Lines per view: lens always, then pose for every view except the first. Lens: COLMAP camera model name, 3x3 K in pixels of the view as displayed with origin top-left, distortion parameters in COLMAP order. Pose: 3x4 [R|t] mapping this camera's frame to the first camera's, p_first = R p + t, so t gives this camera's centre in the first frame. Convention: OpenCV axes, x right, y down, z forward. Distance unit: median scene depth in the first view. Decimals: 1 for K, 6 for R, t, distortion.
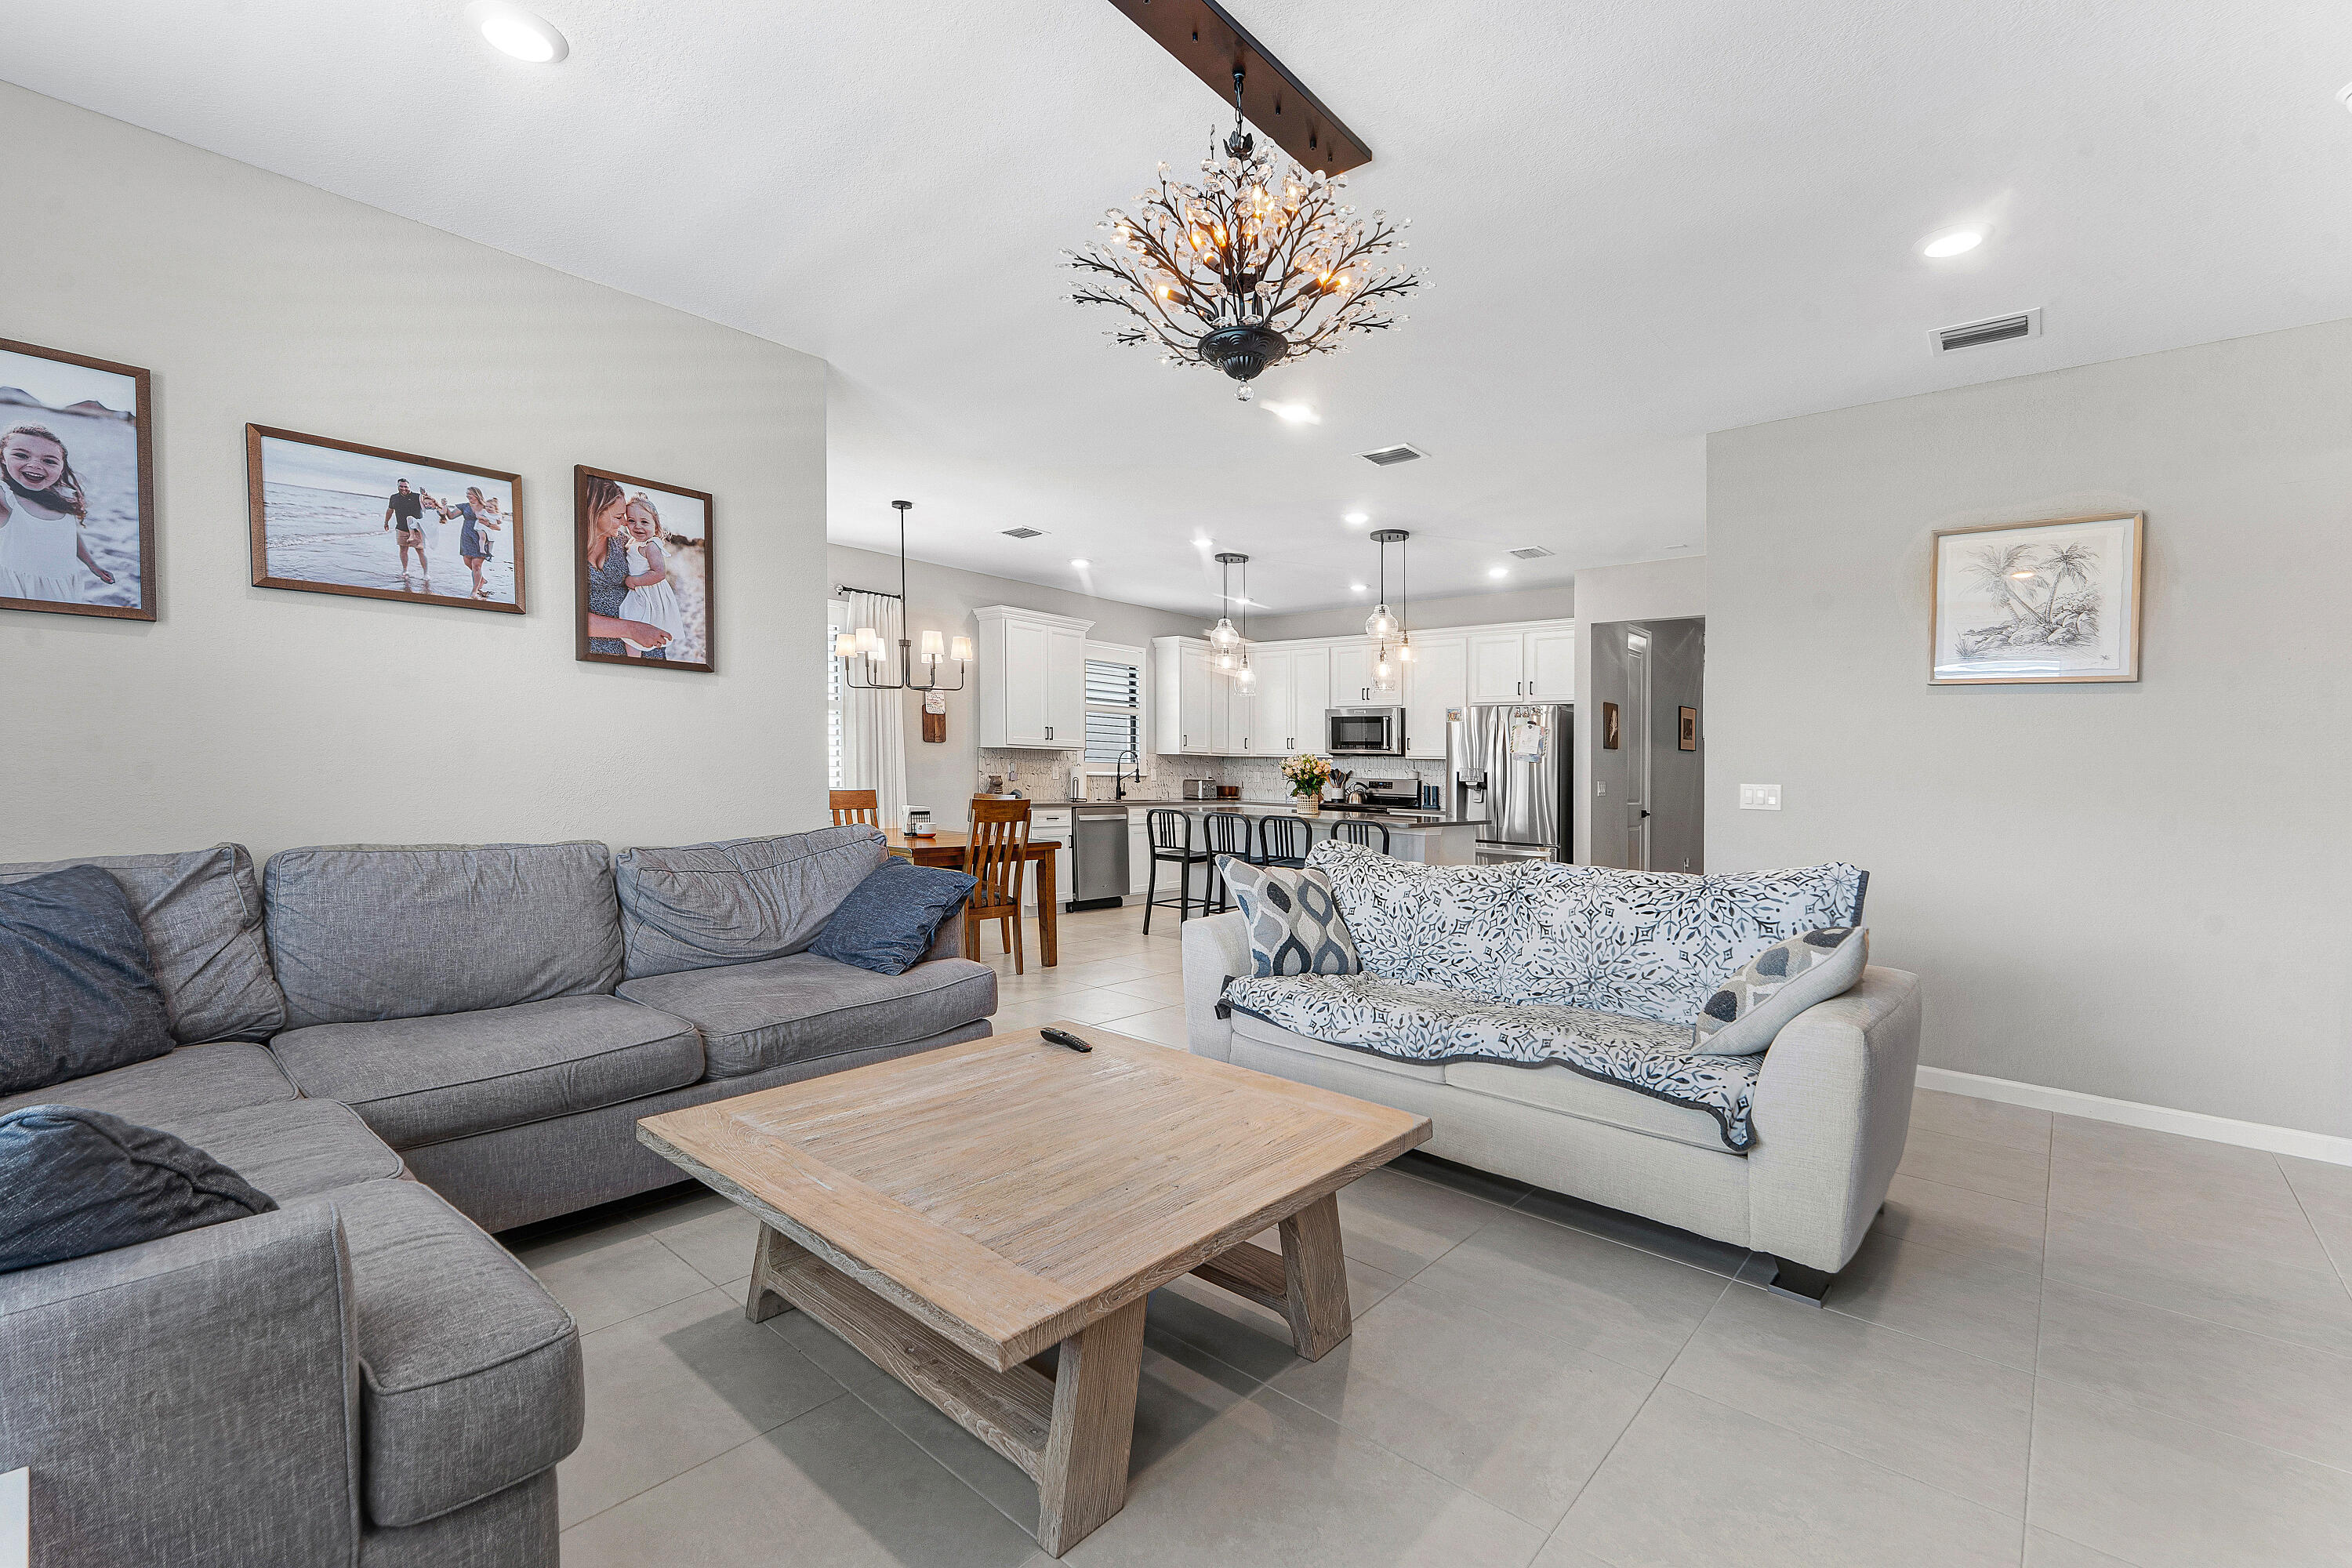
lens RADIAL K [[1022.4, 0, 1168.9], [0, 1022.4, 758.4], [0, 0, 1]] dist [-0.010848, -0.000233]
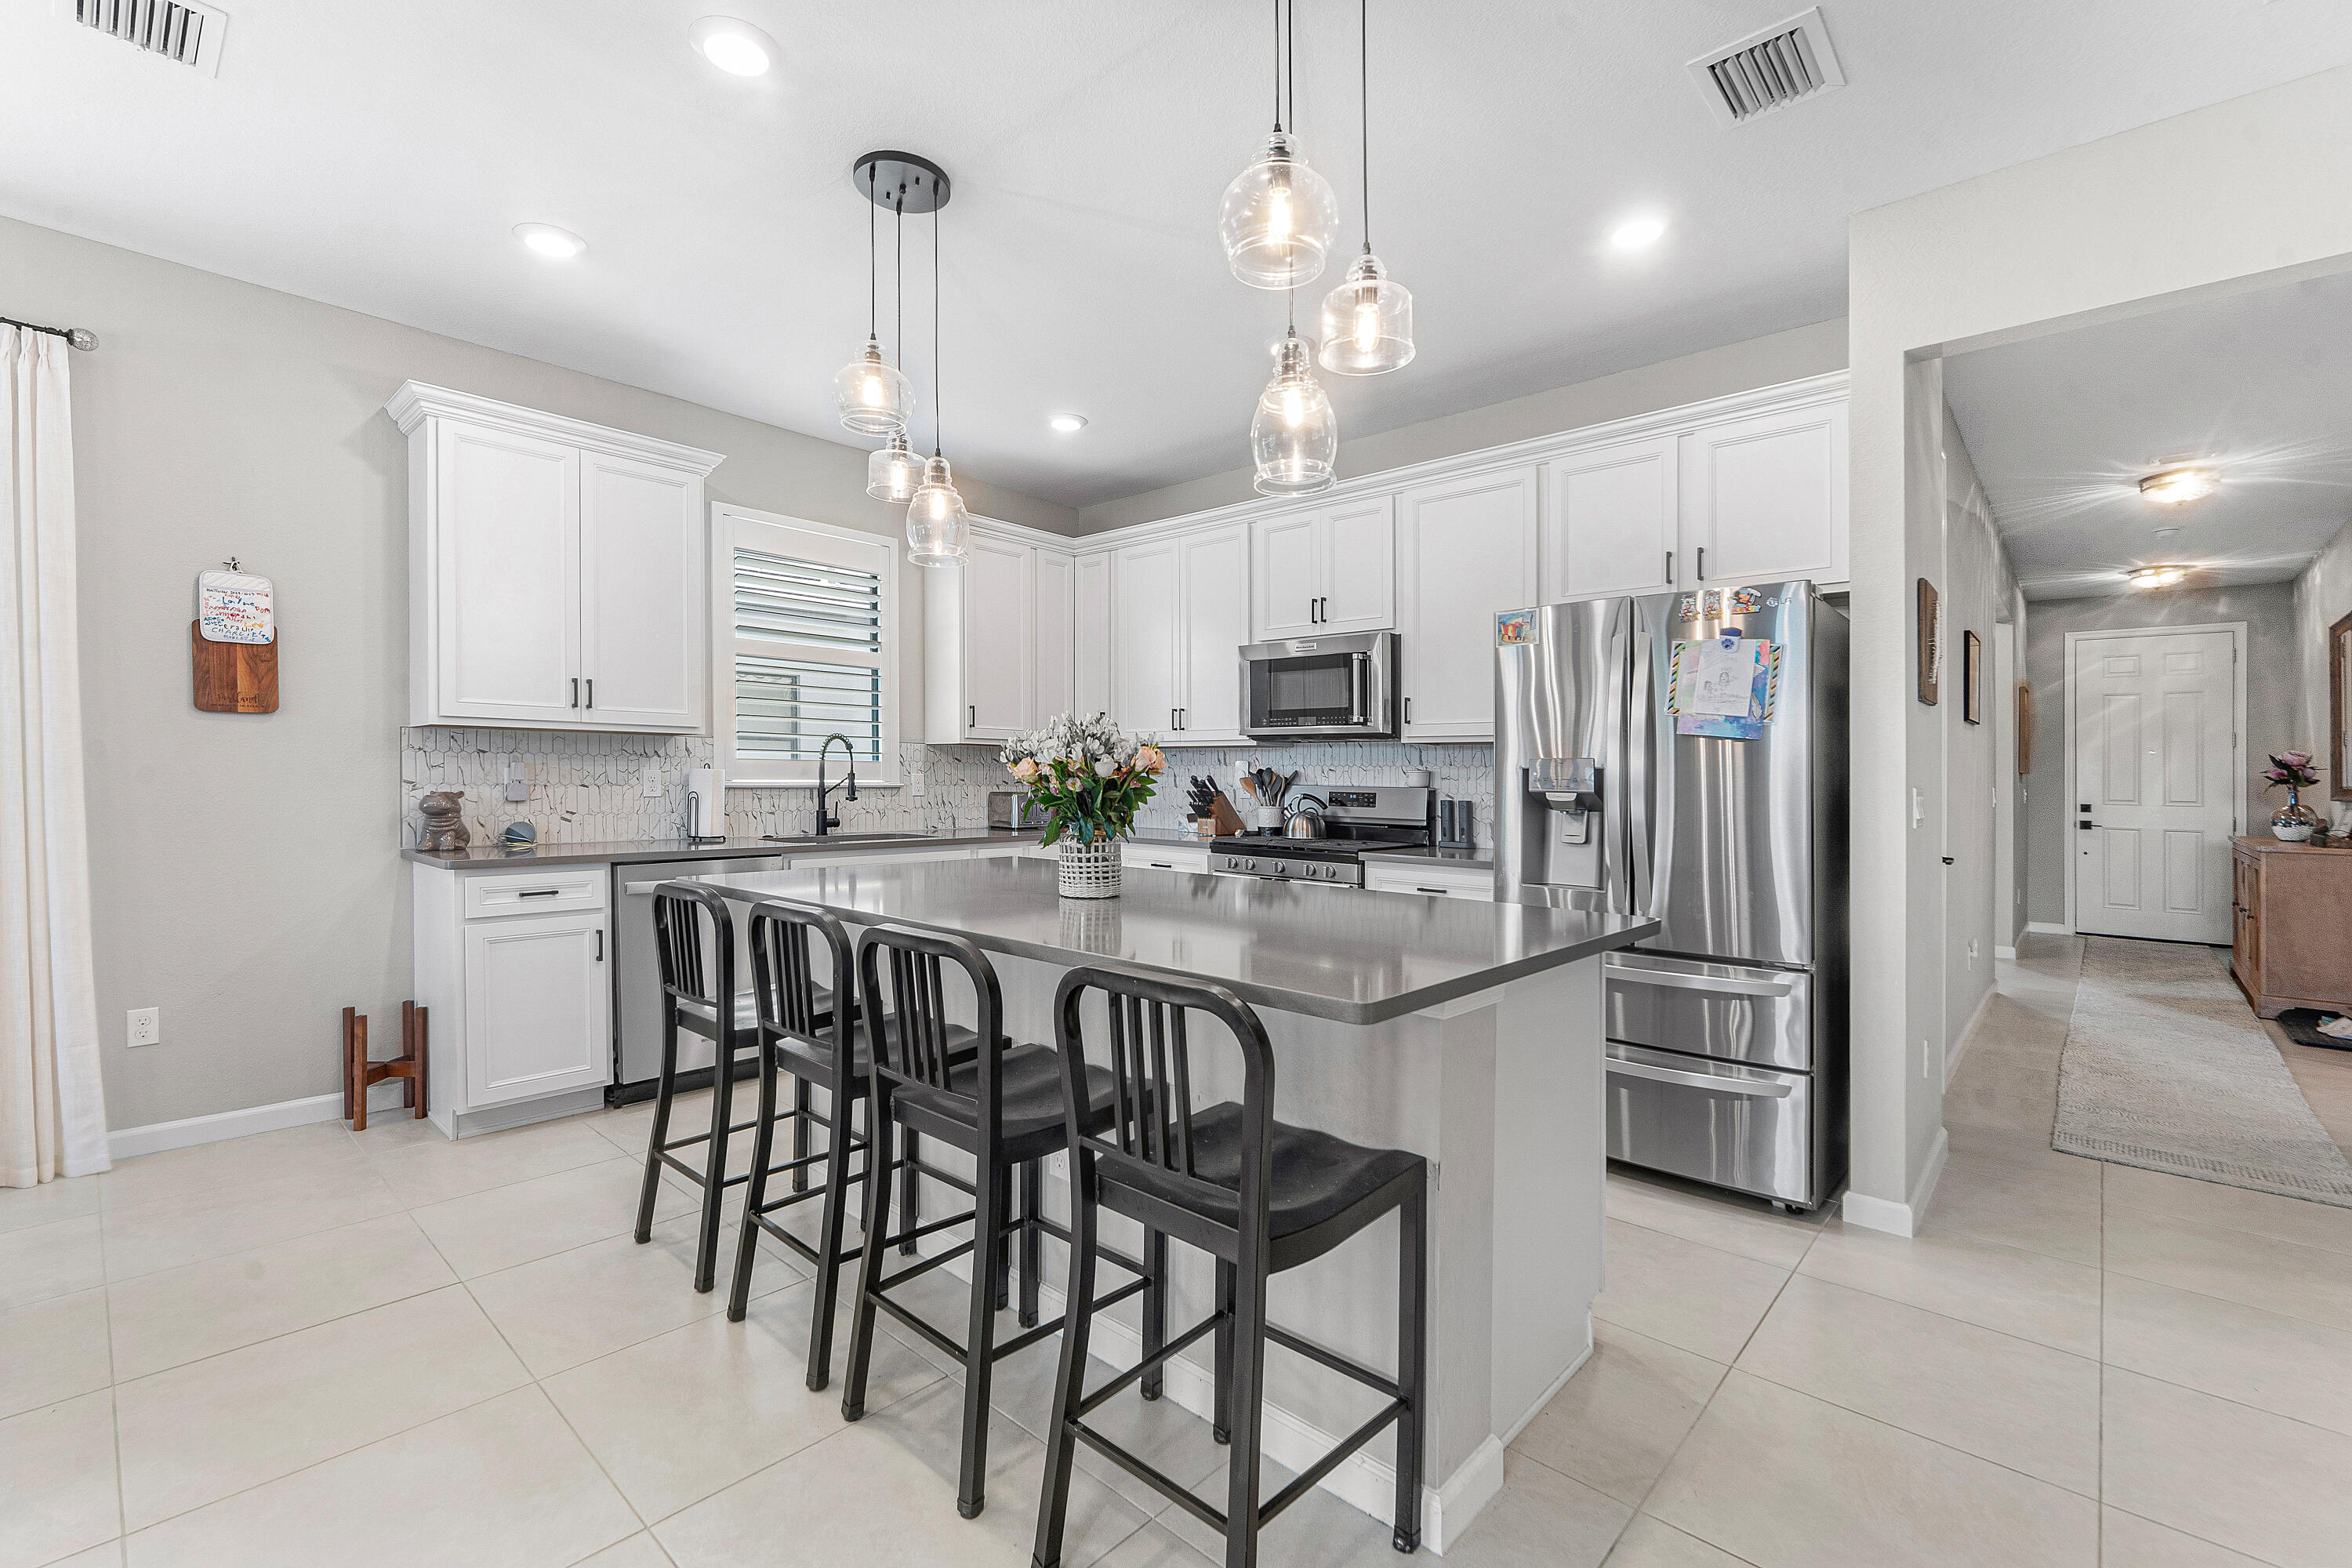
lens RADIAL K [[1022.4, 0, 1179.1], [0, 1022.4, 800.0], [0, 0, 1]] dist [-0.010848, -0.000233]
pose [[0.999879, -0.012300, -0.009565, 0.132049], [0.012613, 0.999361, 0.033448, 0.009203], [0.009147, -0.033564, 0.999395, 0.524746]]
